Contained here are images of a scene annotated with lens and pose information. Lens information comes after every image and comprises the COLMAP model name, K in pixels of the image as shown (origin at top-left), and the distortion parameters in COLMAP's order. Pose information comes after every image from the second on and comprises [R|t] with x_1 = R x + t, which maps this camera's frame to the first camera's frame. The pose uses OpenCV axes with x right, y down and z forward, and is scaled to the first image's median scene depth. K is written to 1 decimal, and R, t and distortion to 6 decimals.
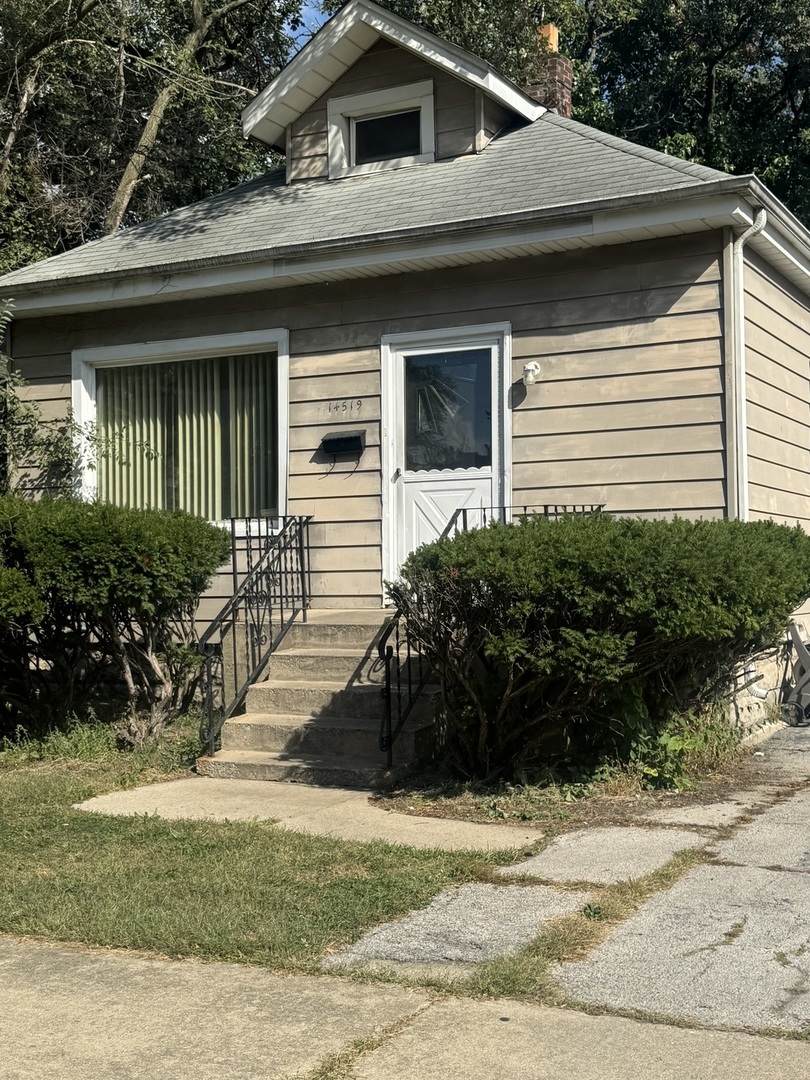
lens RADIAL K [[1381.1, 0, 405.0], [0, 1381.1, 540.0], [0, 0, 1]] dist [0.214929, -0.478404]
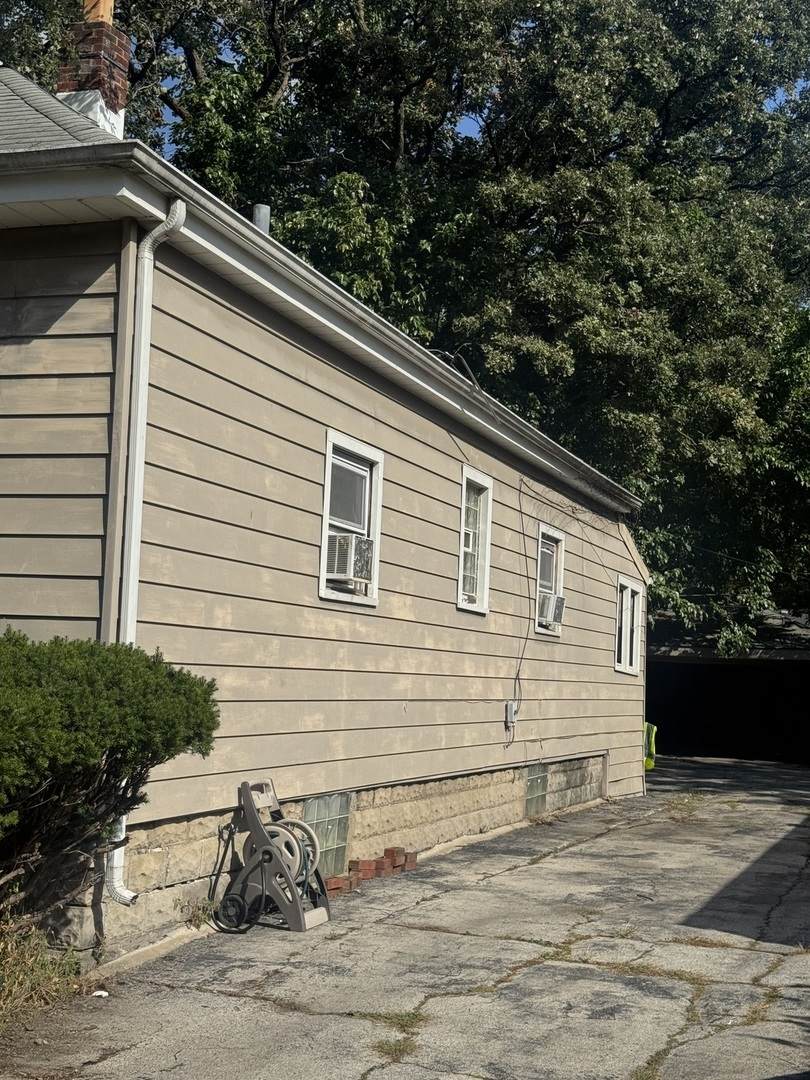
lens RADIAL K [[1474.3, 0, 405.0], [0, 1474.3, 540.0], [0, 0, 1]] dist [0.118483, -0.018870]
pose [[0.986843, 0.069412, 0.146025, 0.246301], [-0.061134, 0.996298, -0.060437, -0.025065], [-0.149680, 0.050715, 0.987433, 0.235070]]
